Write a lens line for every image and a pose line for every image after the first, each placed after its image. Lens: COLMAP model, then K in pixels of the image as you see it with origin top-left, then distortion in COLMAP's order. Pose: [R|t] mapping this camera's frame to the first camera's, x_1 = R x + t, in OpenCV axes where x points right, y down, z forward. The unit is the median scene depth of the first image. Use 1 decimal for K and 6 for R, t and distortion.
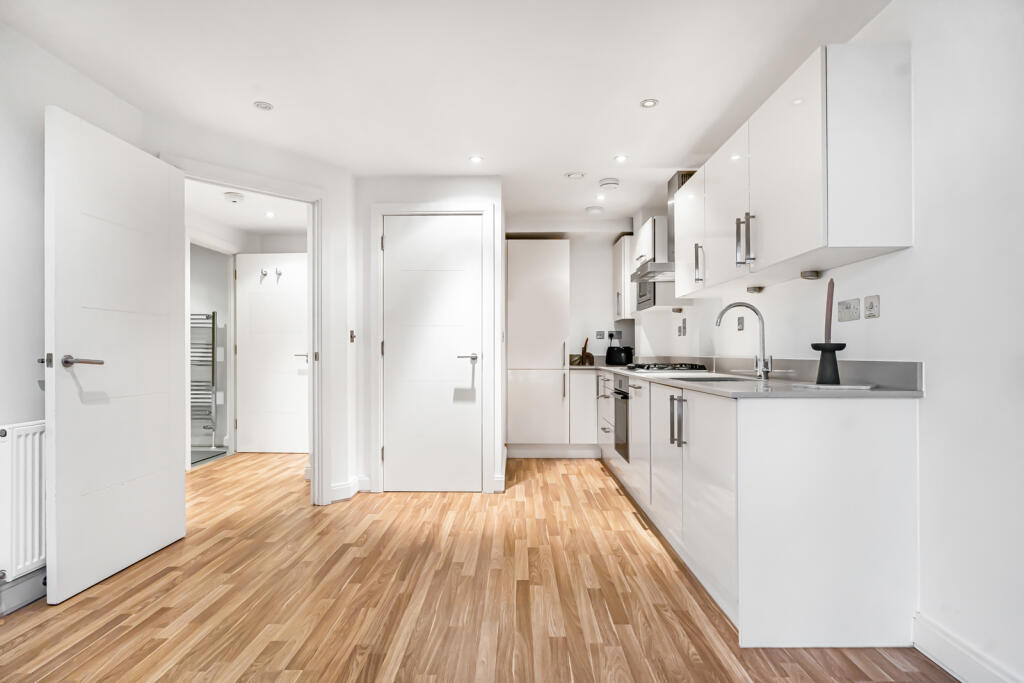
lens RADIAL K [[539.1, 0, 512.0], [0, 539.1, 341.5], [0, 0, 1]] dist [0.000663, -0.000058]
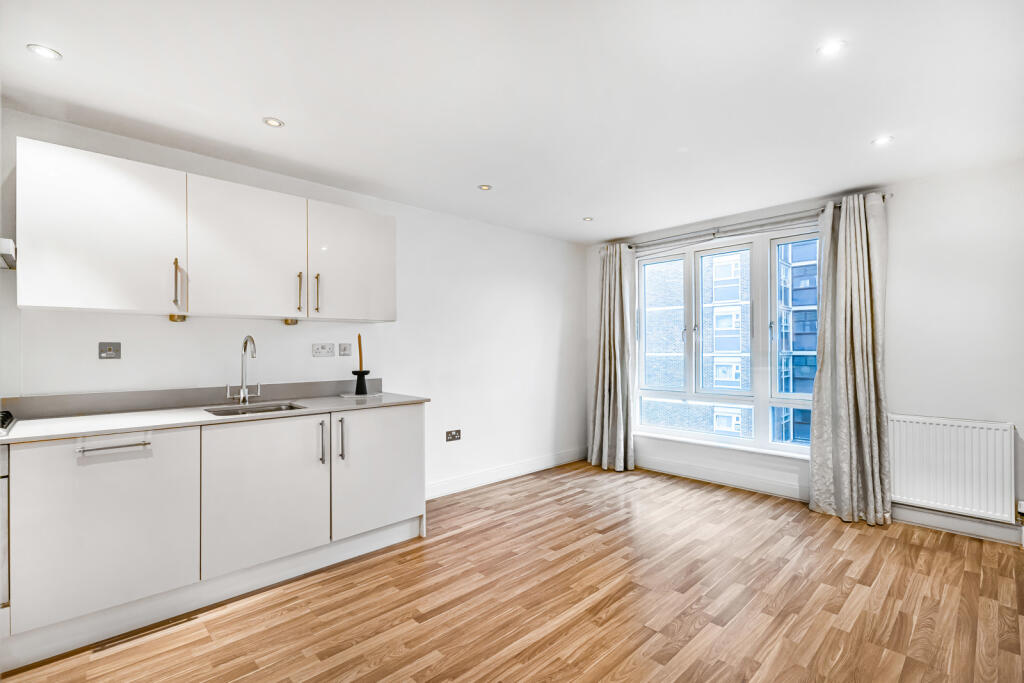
lens RADIAL K [[460.3, 0, 510.8], [0, 460.3, 349.7], [0, 0, 1]] dist [0.019048, -0.009472]
pose [[-0.696310, 0.005851, 0.717717, -0.464541], [-0.007067, 0.999862, -0.015008, -0.025931], [-0.717706, -0.015522, -0.696173, 0.965540]]
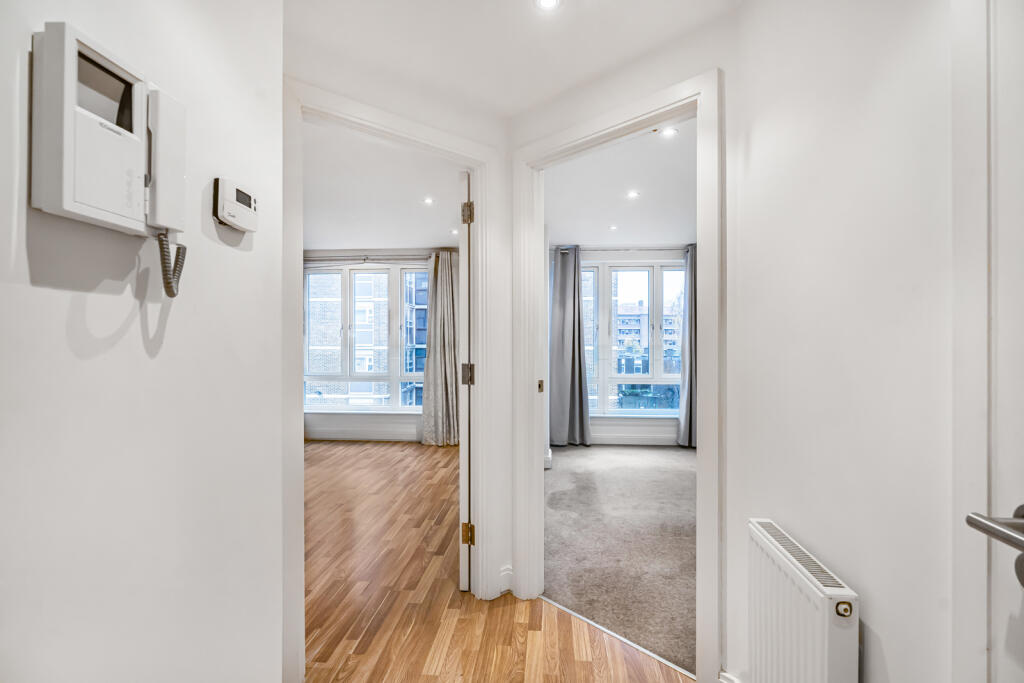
lens RADIAL K [[507.2, 0, 512.0], [0, 507.2, 341.5], [0, 0, 1]] dist [-0.000495, -0.000004]
pose [[-0.997777, 0.002054, 0.066605, -0.606349], [0.000733, 0.999803, -0.019858, -0.018750], [-0.066632, -0.019765, -0.997582, 1.478675]]
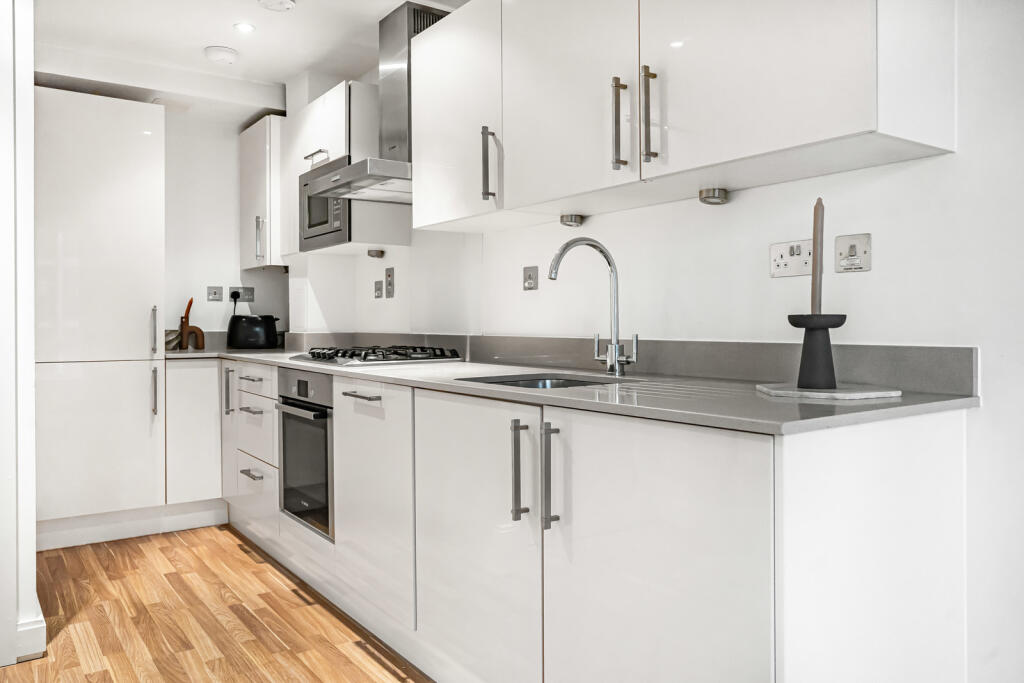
lens RADIAL K [[764.3, 0, 507.5], [0, 764.3, 321.5], [0, 0, 1]] dist [-0.004626, 0.000336]
pose [[0.811120, -0.001348, 0.584878, -0.074979], [-0.010189, 0.999813, 0.016434, 0.000515], [-0.584790, -0.019289, 0.810955, 0.314006]]
